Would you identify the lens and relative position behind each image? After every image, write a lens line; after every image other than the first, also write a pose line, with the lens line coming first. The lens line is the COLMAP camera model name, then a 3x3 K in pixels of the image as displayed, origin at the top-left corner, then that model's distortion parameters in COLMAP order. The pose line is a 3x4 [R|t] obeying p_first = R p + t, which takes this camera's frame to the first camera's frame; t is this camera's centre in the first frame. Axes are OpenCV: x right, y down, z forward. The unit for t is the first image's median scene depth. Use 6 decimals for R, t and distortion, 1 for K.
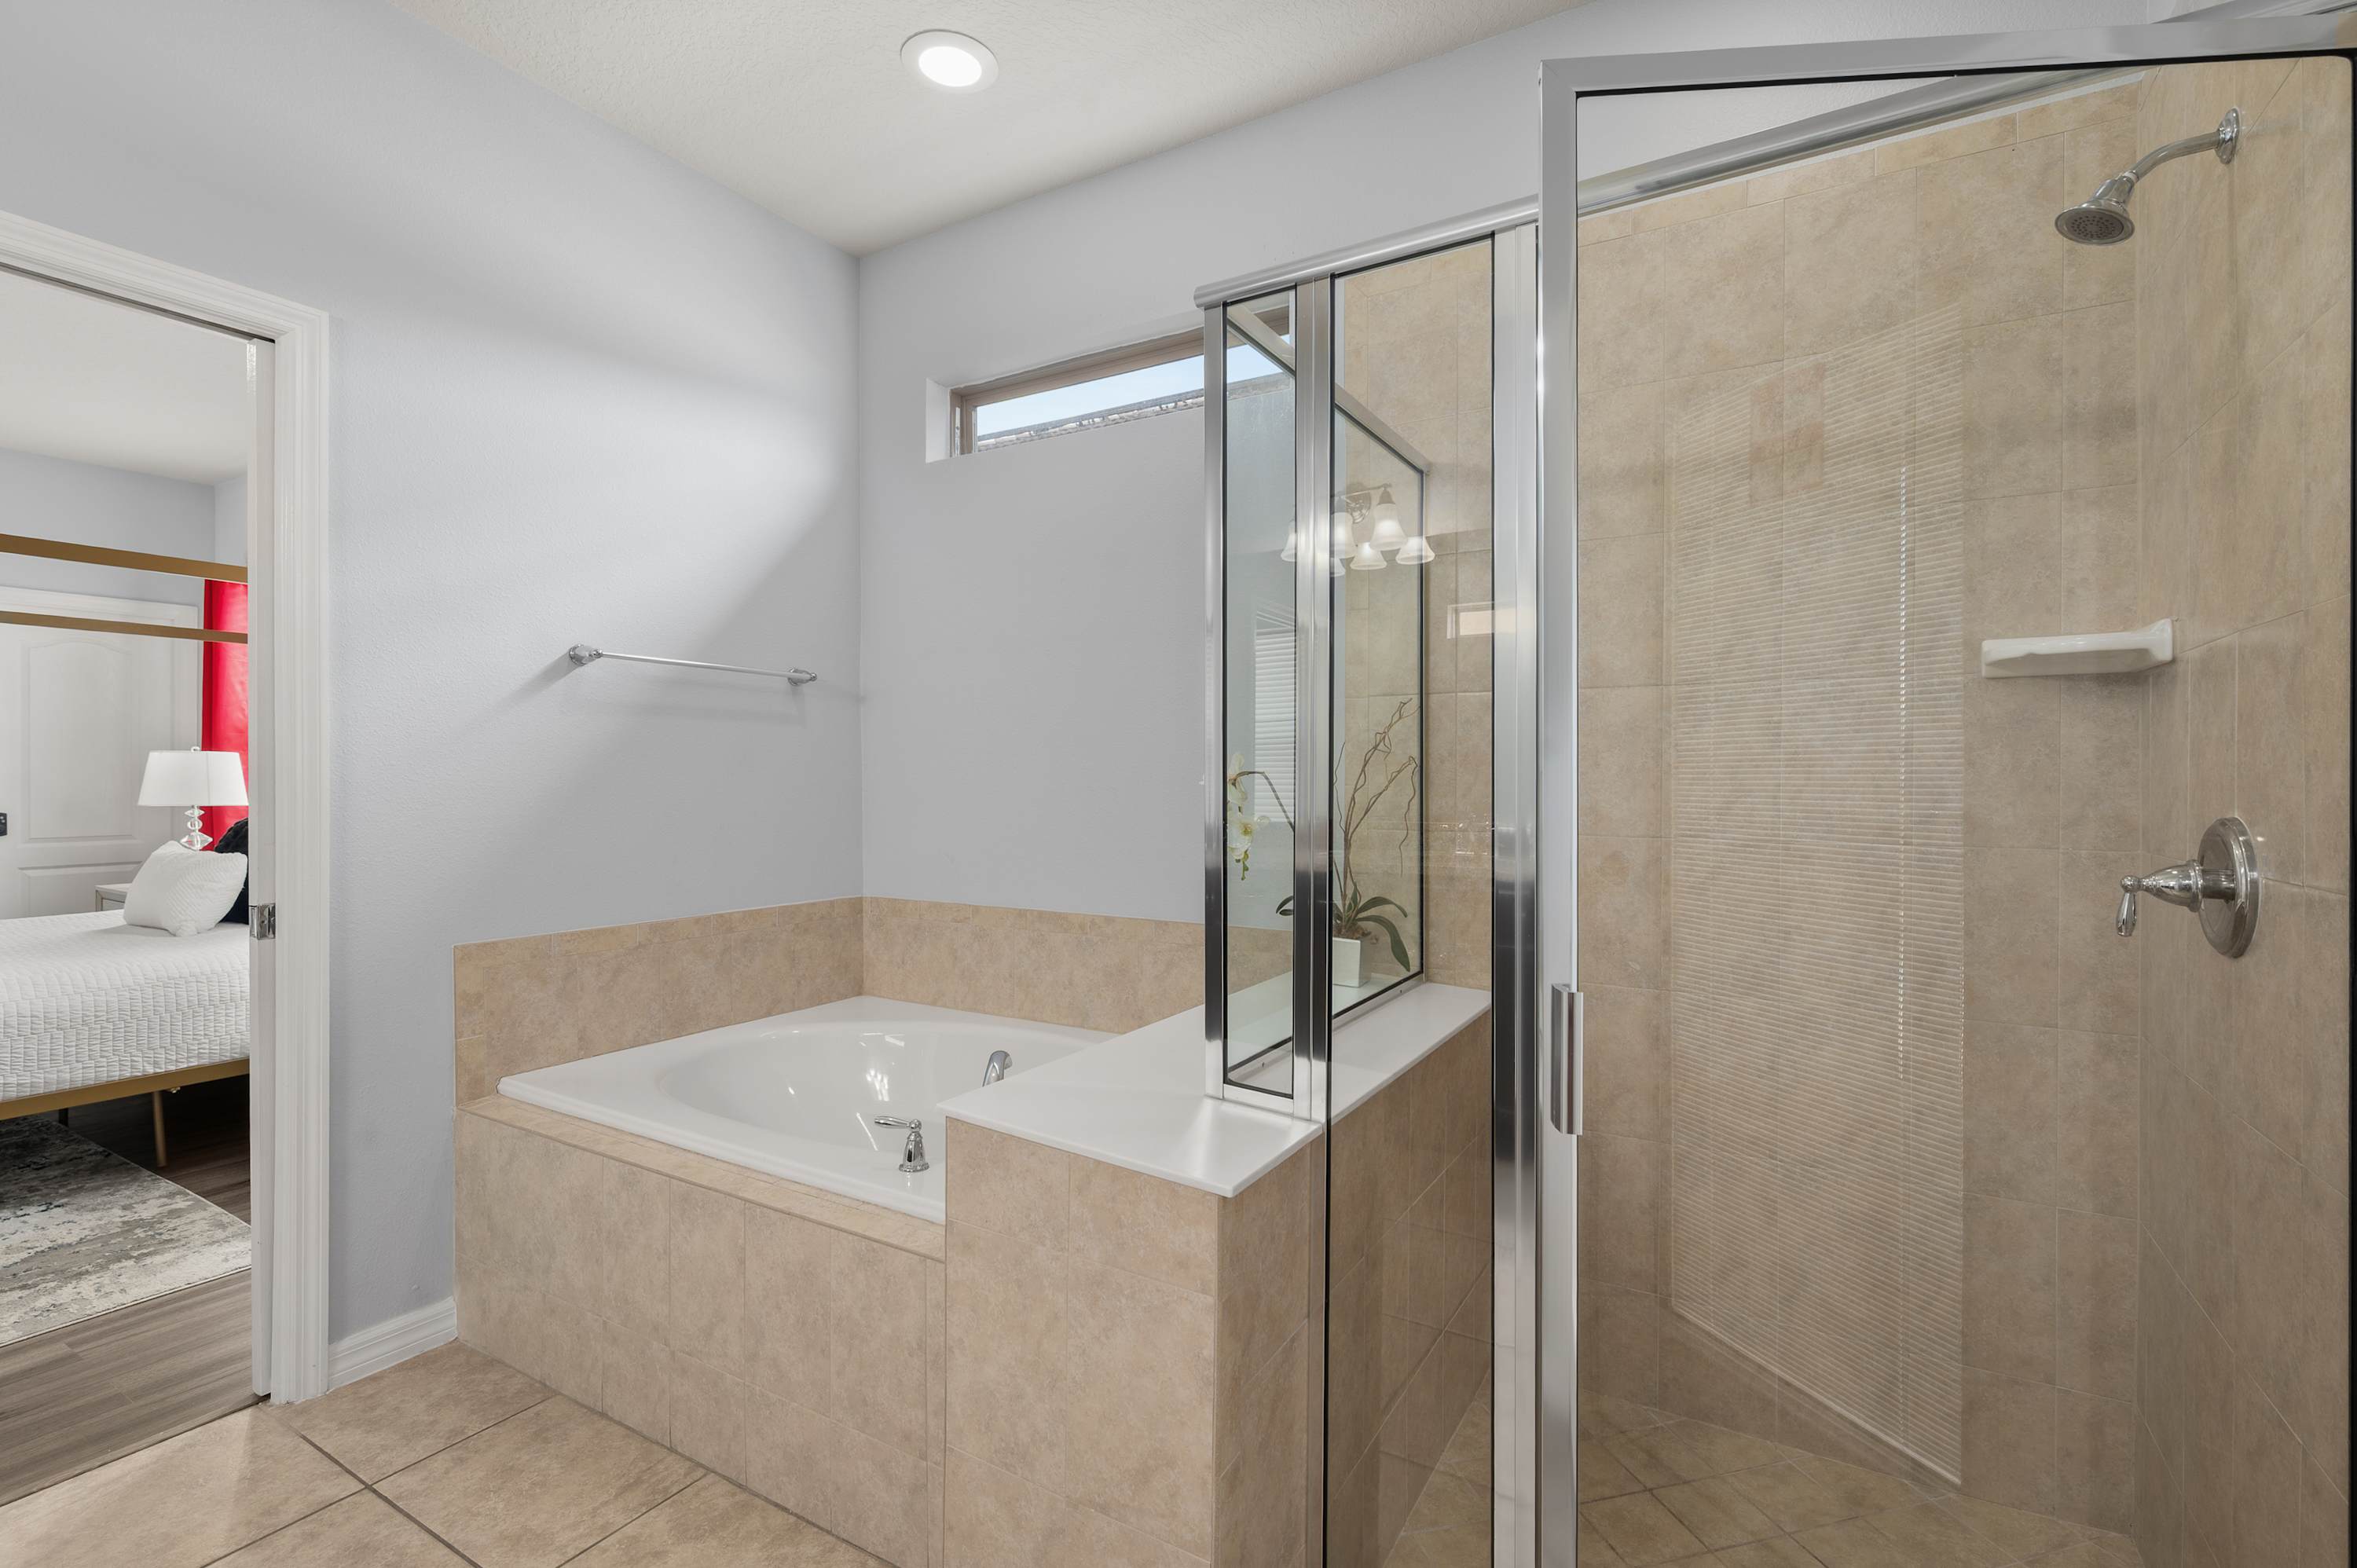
lens RADIAL K [[1044.3, 0, 1203.6], [0, 1044.3, 778.6], [0, 0, 1]] dist [-0.000095, -0.000002]
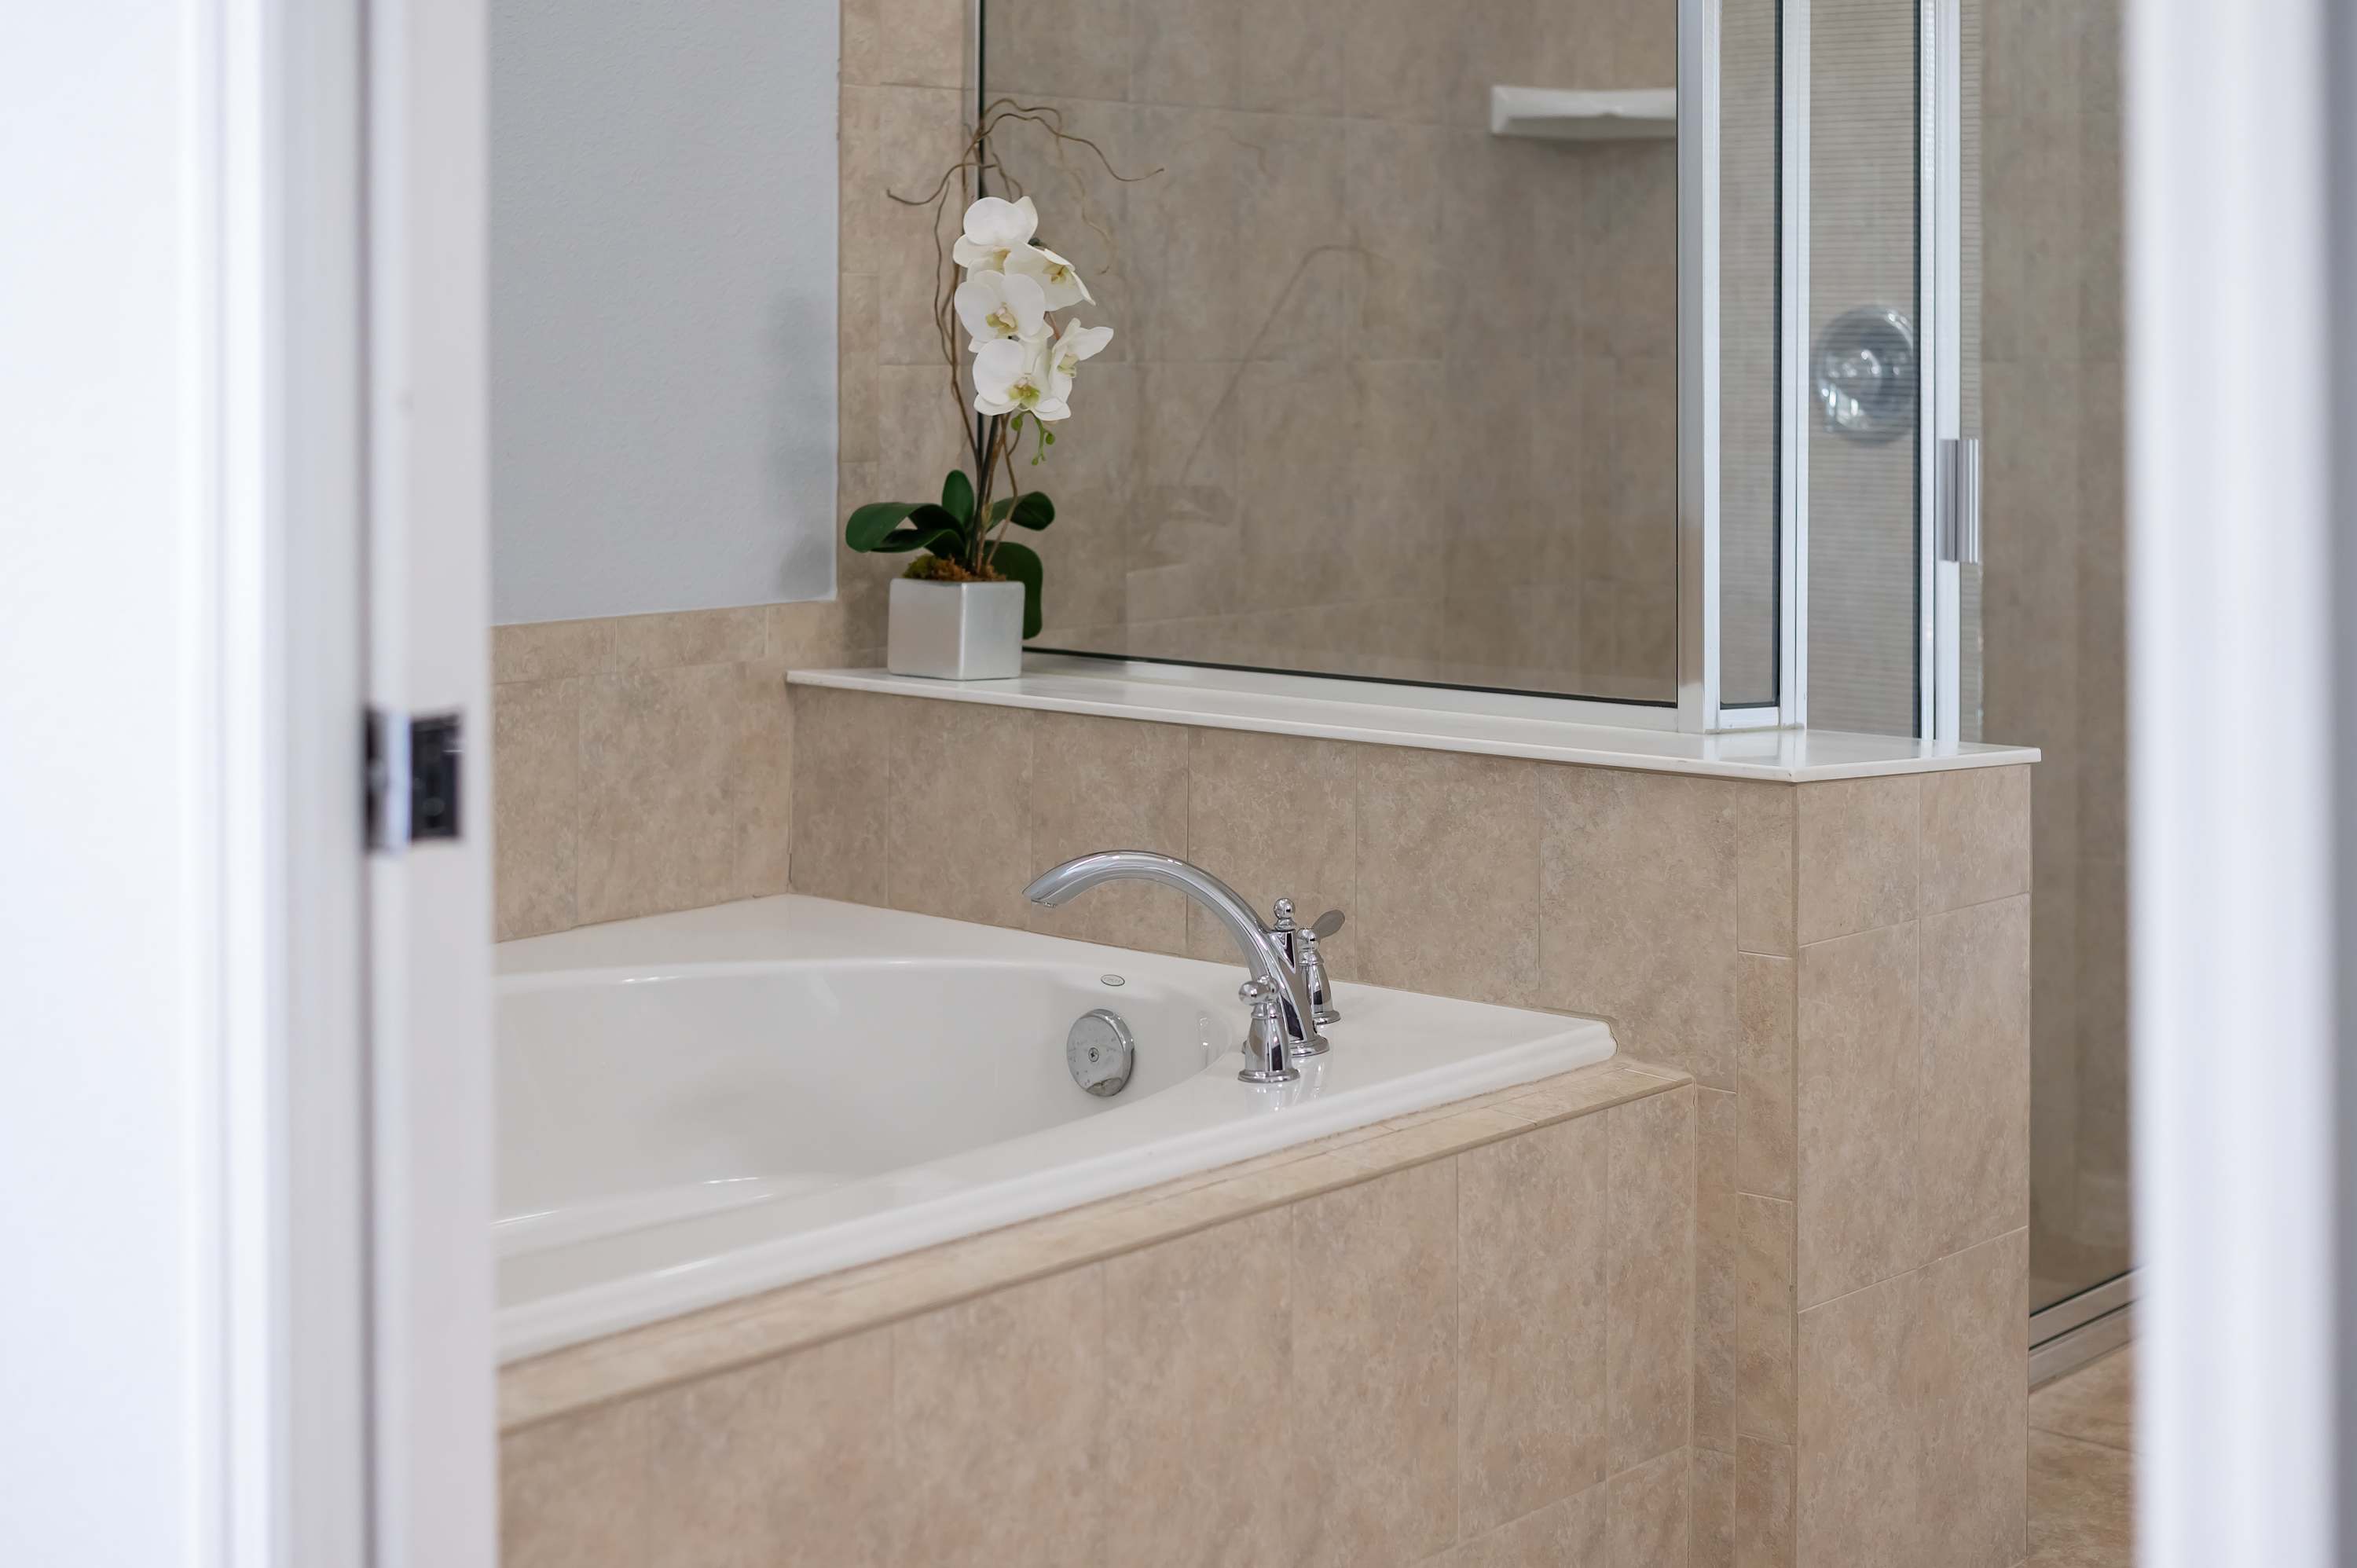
lens RADIAL K [[3541.7, 0, 1255.3], [0, 3541.7, 333.1], [0, 0, 1]] dist [0.013963, 0.000000]
pose [[0.171890, -0.005334, 0.985102, -1.924872], [0.001562, 0.999986, 0.005142, 0.035775], [-0.985115, 0.000655, 0.171895, 0.774377]]
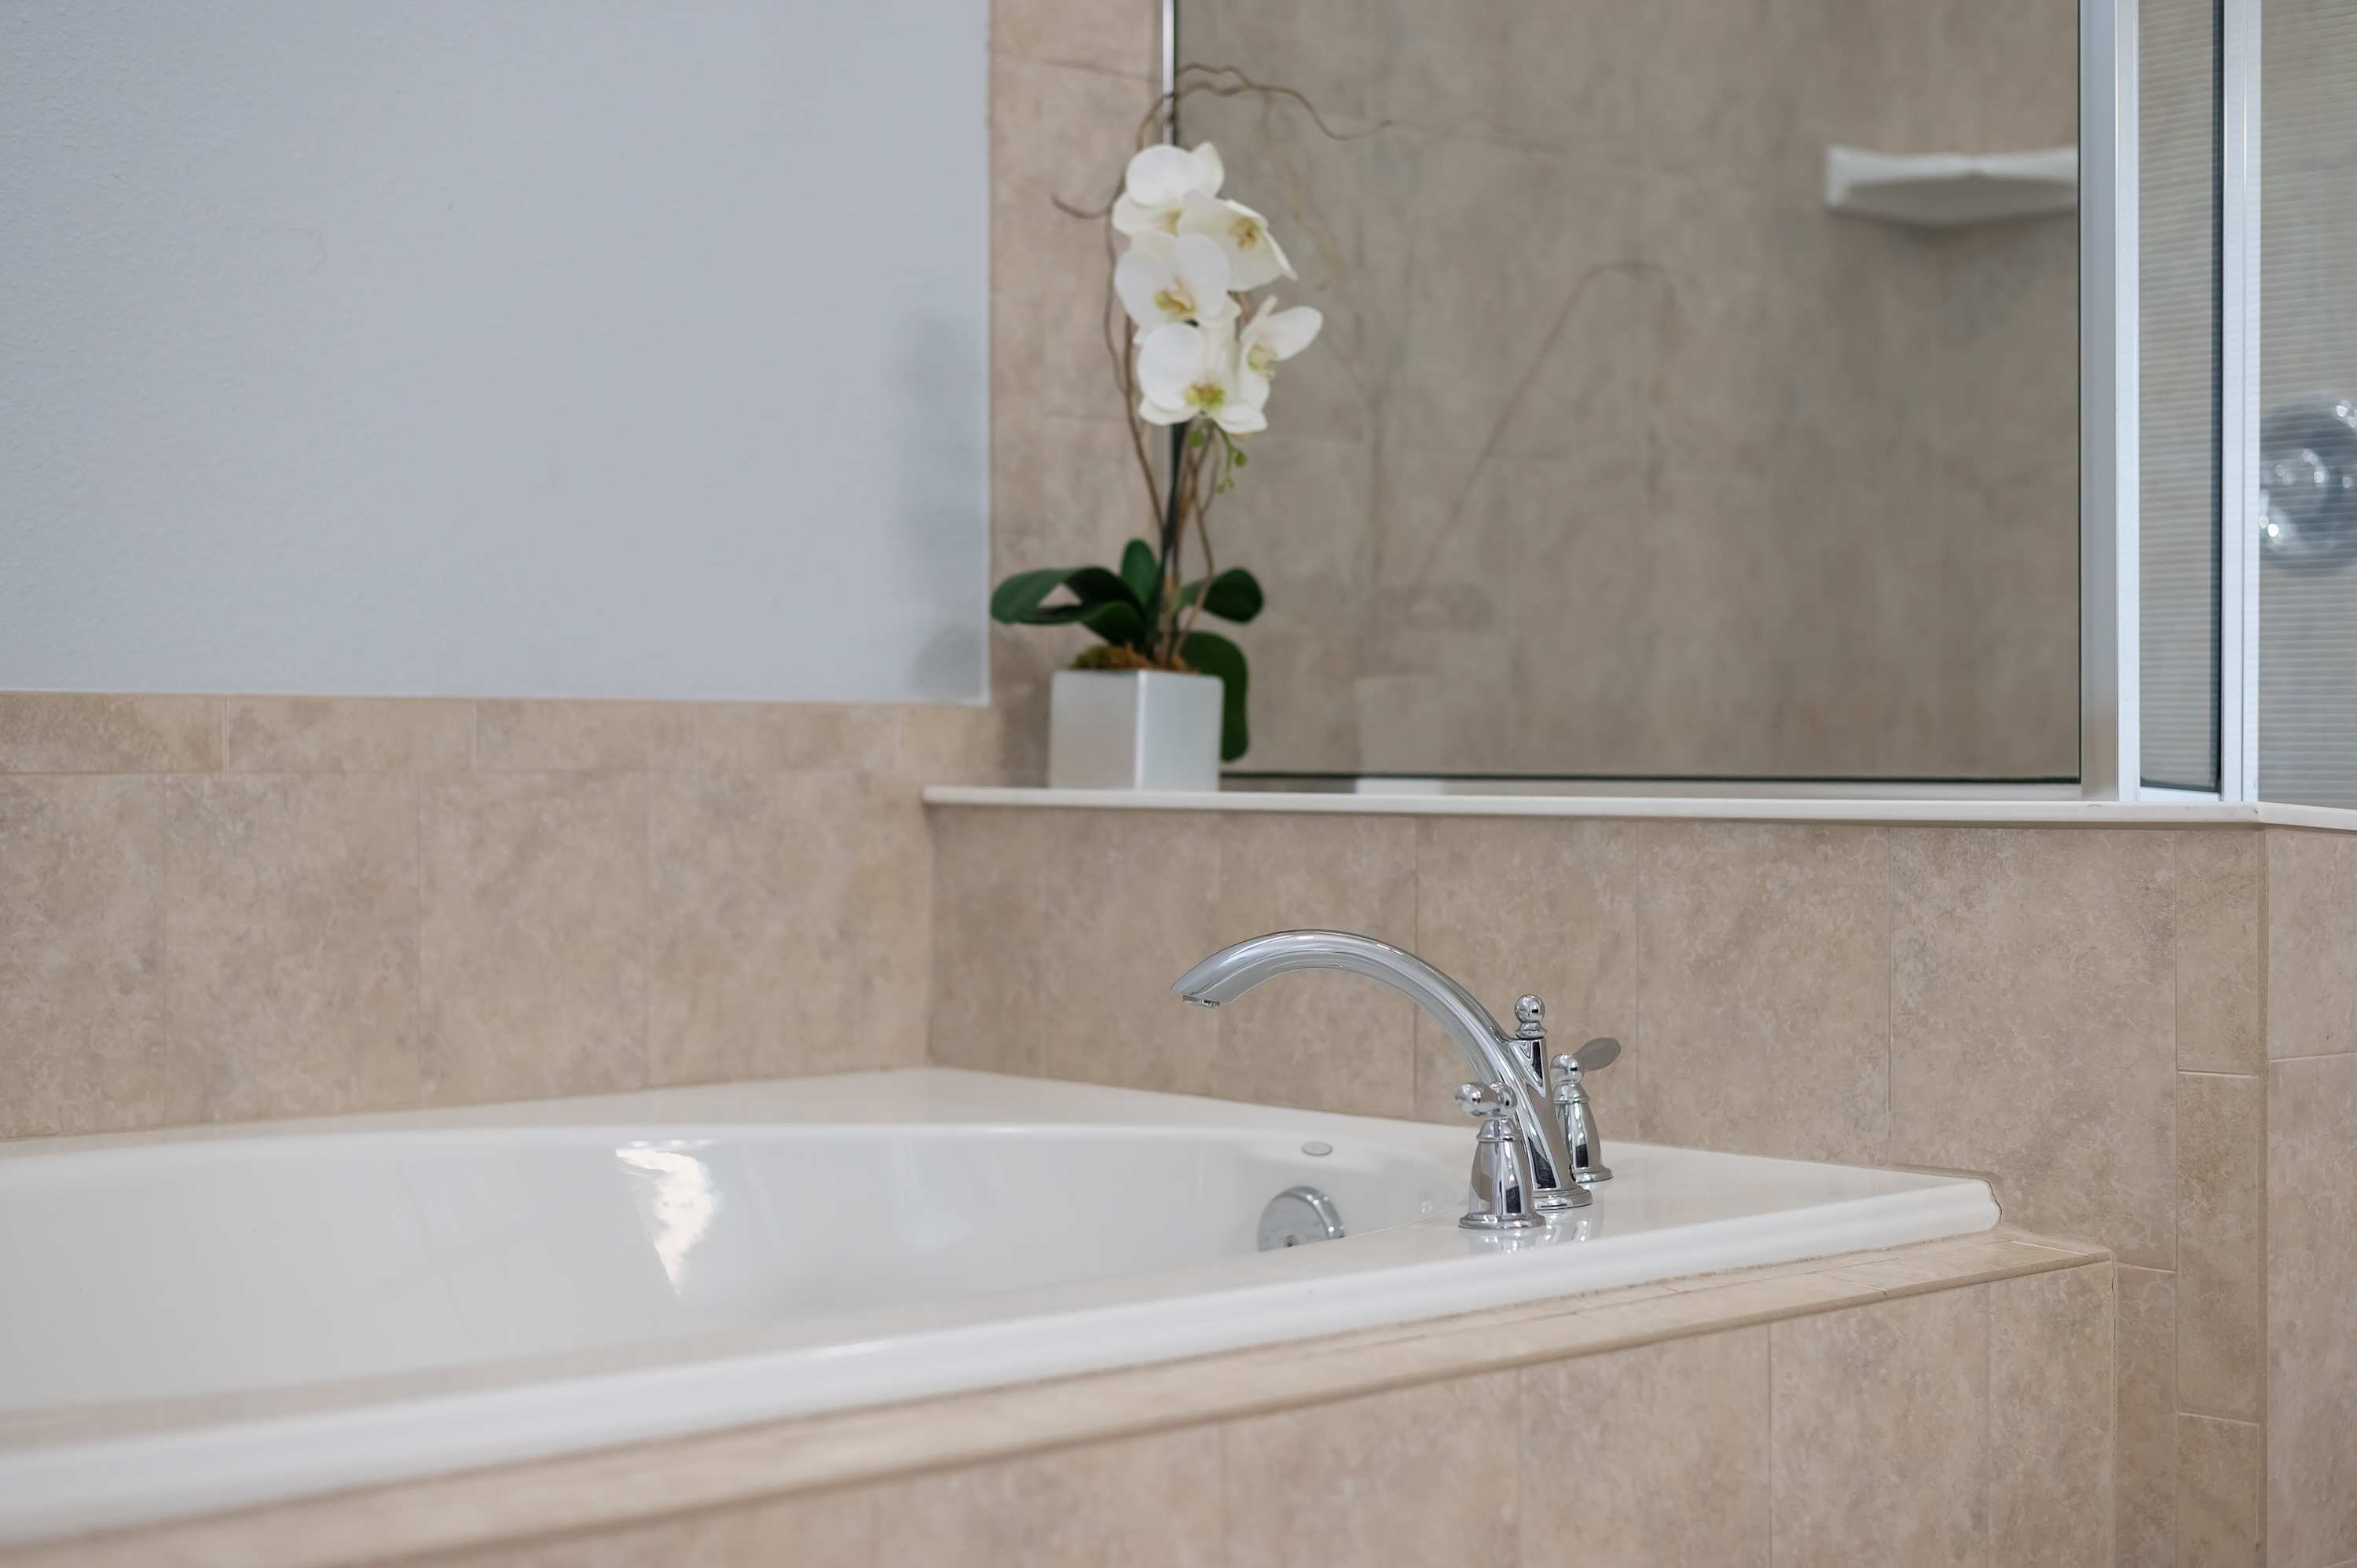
lens RADIAL K [[3499.9, 0, 1146.9], [0, 3499.9, 800.7], [0, 0, 1]] dist [0.011503, 0.000000]
pose [[0.296368, -0.016729, 0.954927, -1.436656], [0.006320, 0.999859, 0.015555, 0.232402], [-0.955053, 0.001426, 0.296432, 0.820939]]
